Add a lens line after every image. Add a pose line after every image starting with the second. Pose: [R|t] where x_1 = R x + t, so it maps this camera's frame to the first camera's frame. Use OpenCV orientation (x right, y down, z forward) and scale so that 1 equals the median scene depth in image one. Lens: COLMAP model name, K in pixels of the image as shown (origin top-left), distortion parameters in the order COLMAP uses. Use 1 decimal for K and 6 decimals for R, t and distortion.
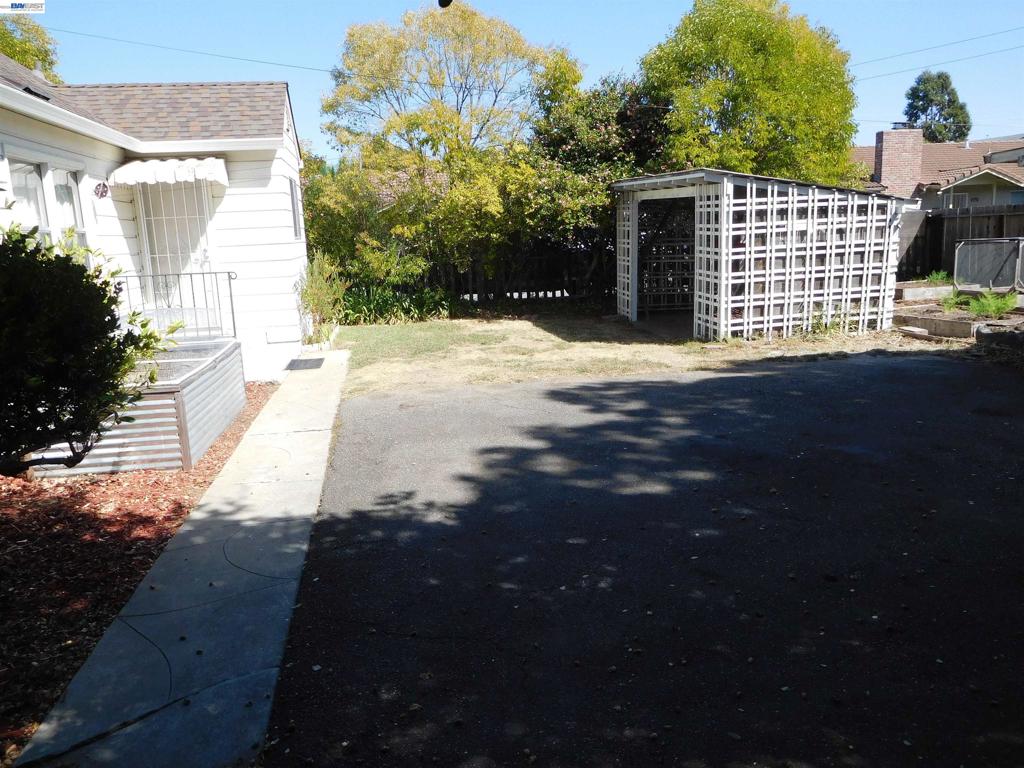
lens RADIAL K [[777.6, 0, 512.0], [0, 777.6, 384.0], [0, 0, 1]] dist [-0.032565, 0.031139]
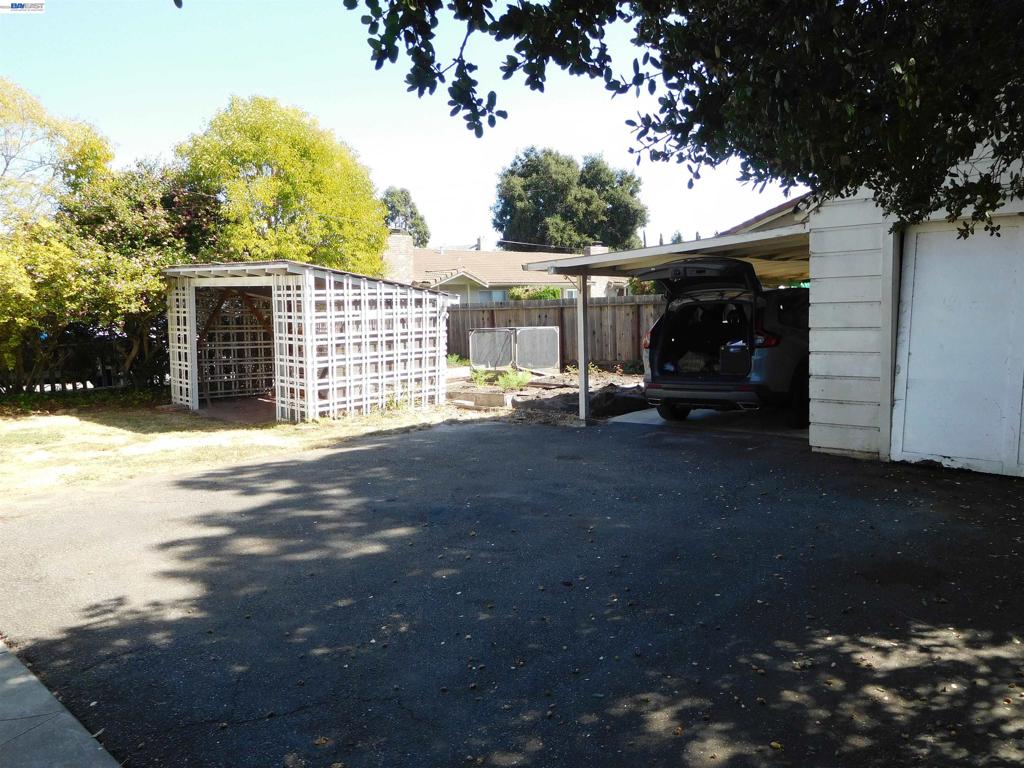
lens RADIAL K [[777.6, 0, 512.0], [0, 777.6, 384.0], [0, 0, 1]] dist [-0.032565, 0.031139]
pose [[0.799485, -0.032134, 0.599825, -0.141123], [0.099428, 0.991873, -0.079388, 0.004494], [-0.592399, 0.123109, 0.796183, -0.007110]]
